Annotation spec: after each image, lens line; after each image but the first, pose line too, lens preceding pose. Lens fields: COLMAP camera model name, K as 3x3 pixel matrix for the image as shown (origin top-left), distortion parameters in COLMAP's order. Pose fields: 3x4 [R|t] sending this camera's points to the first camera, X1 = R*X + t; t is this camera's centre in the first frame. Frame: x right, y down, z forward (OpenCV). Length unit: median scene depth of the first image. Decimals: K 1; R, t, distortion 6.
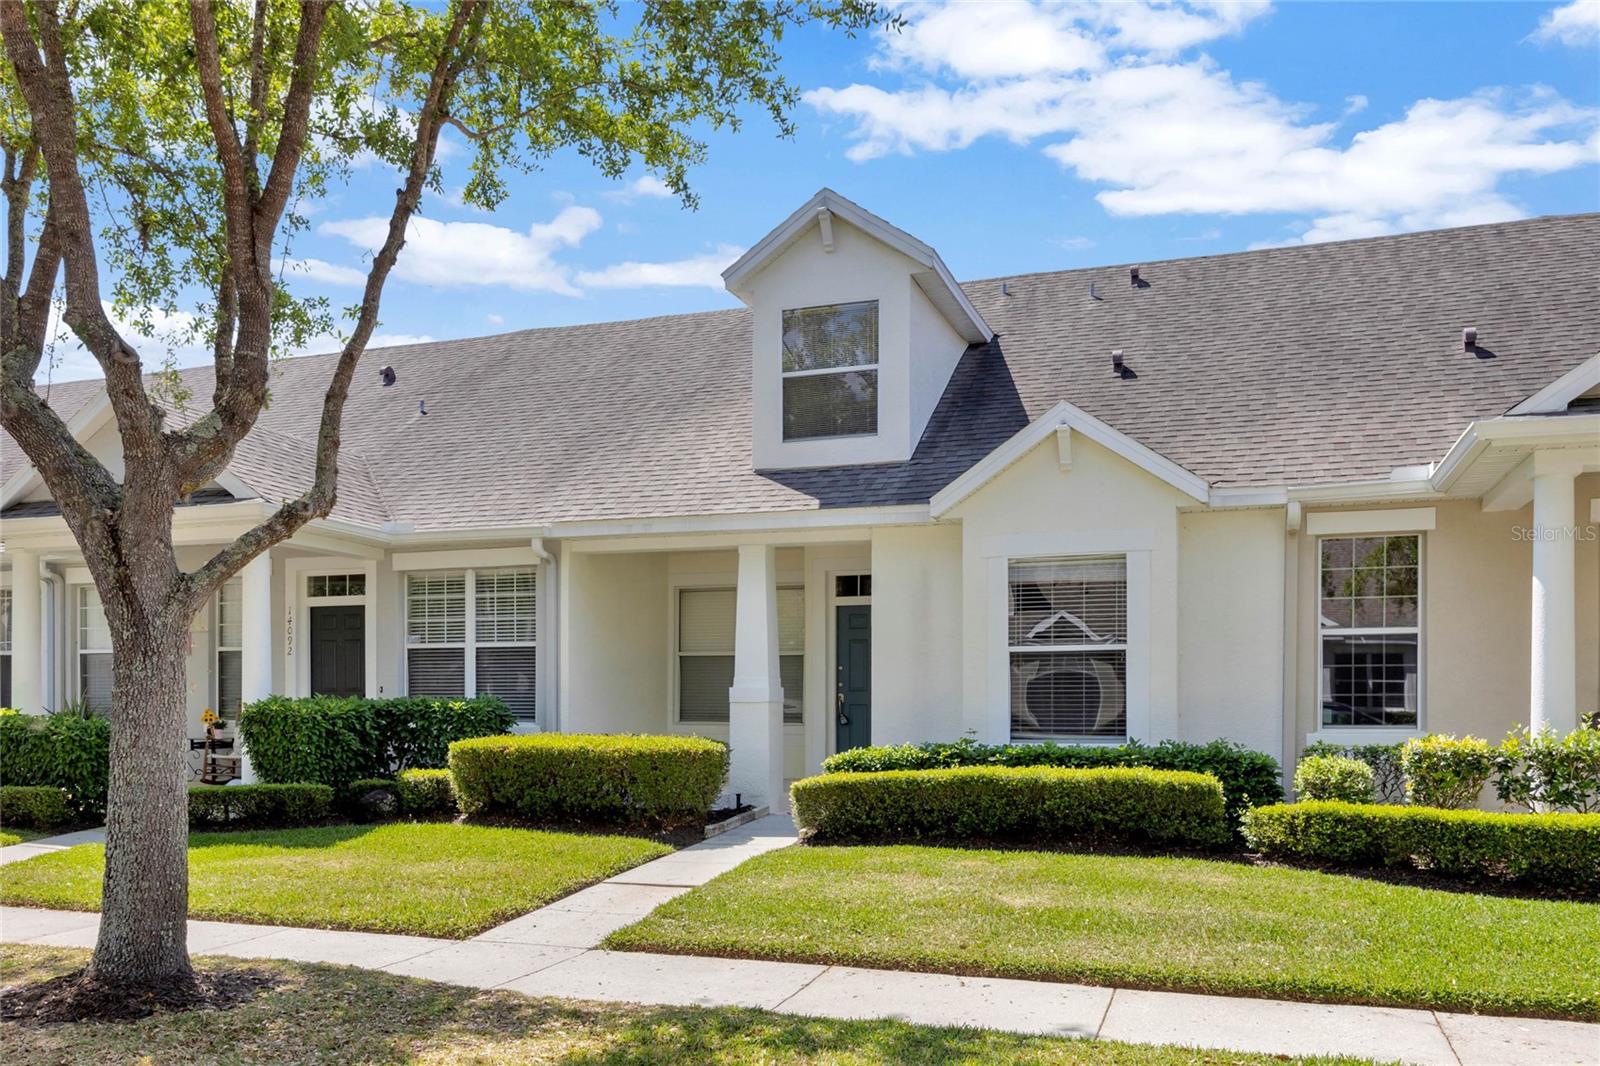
lens RADIAL K [[1243.7, 0, 800.6], [0, 1243.7, 533.0], [0, 0, 1]] dist [0.001098, 0.005411]
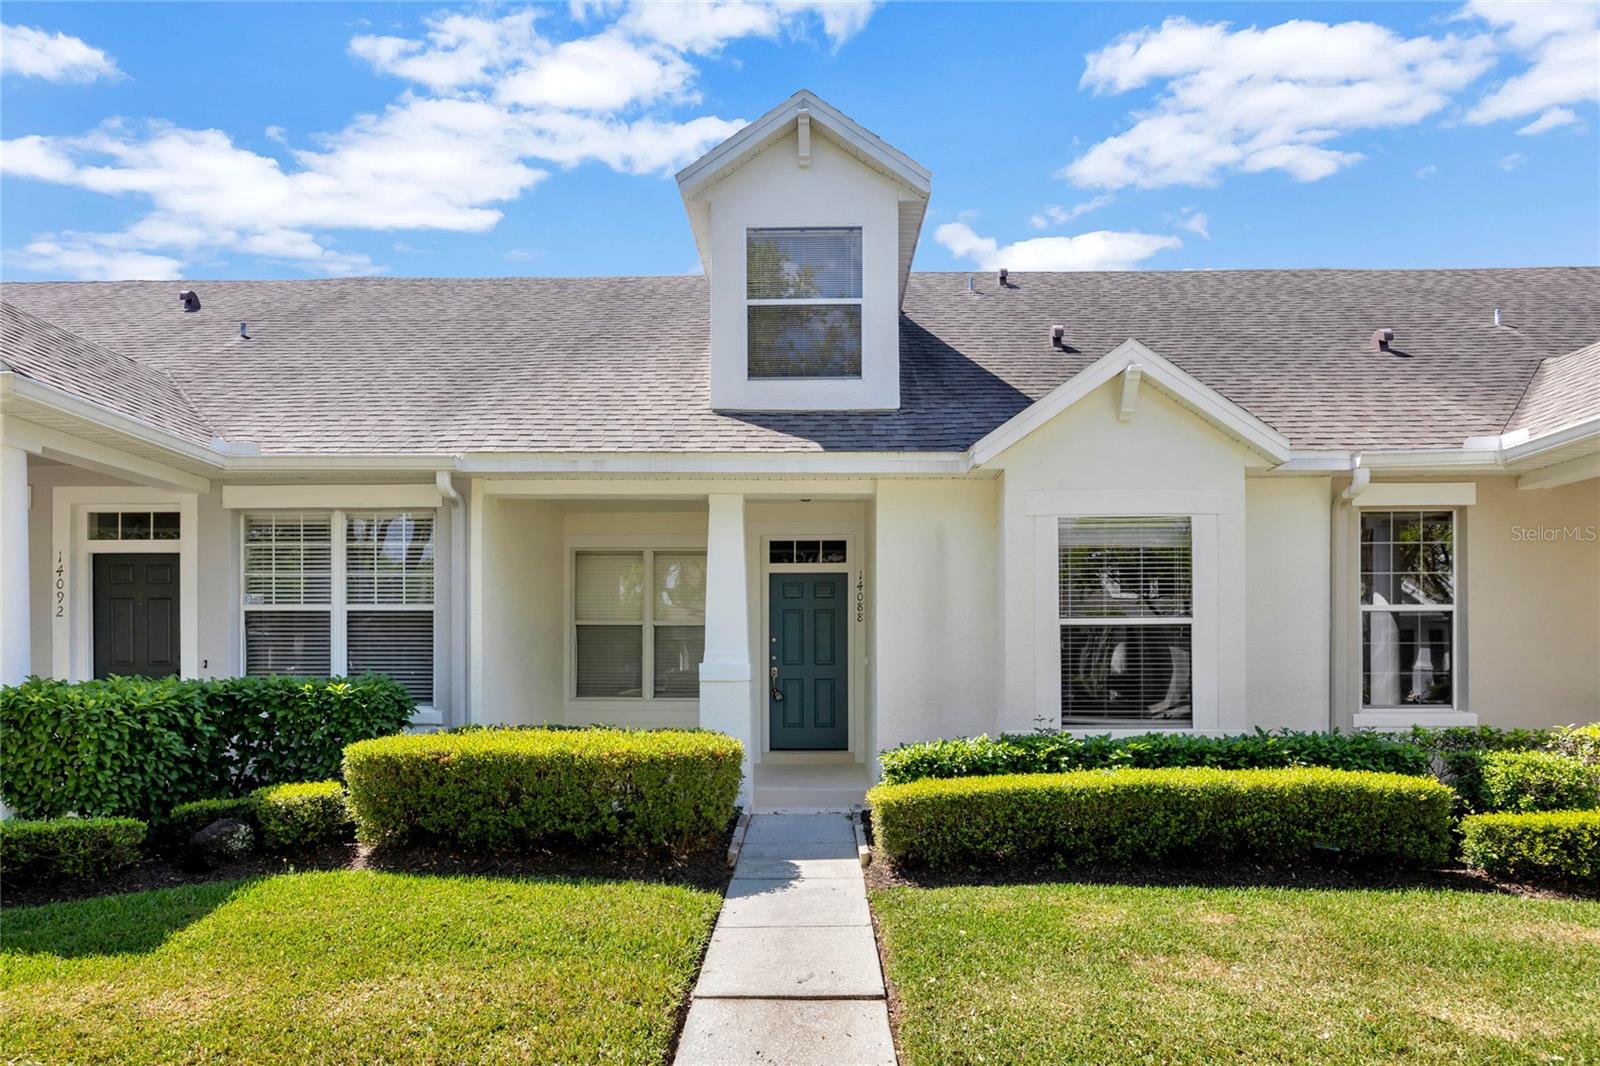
lens RADIAL K [[899.3, 0, 804.2], [0, 899.3, 588.5], [0, 0, 1]] dist [0.000036, -0.003465]
pose [[0.951929, 0.024482, 0.305337, -0.173788], [-0.041292, 0.997959, 0.048716, 0.041841], [-0.303522, -0.058982, 0.950997, 0.408530]]
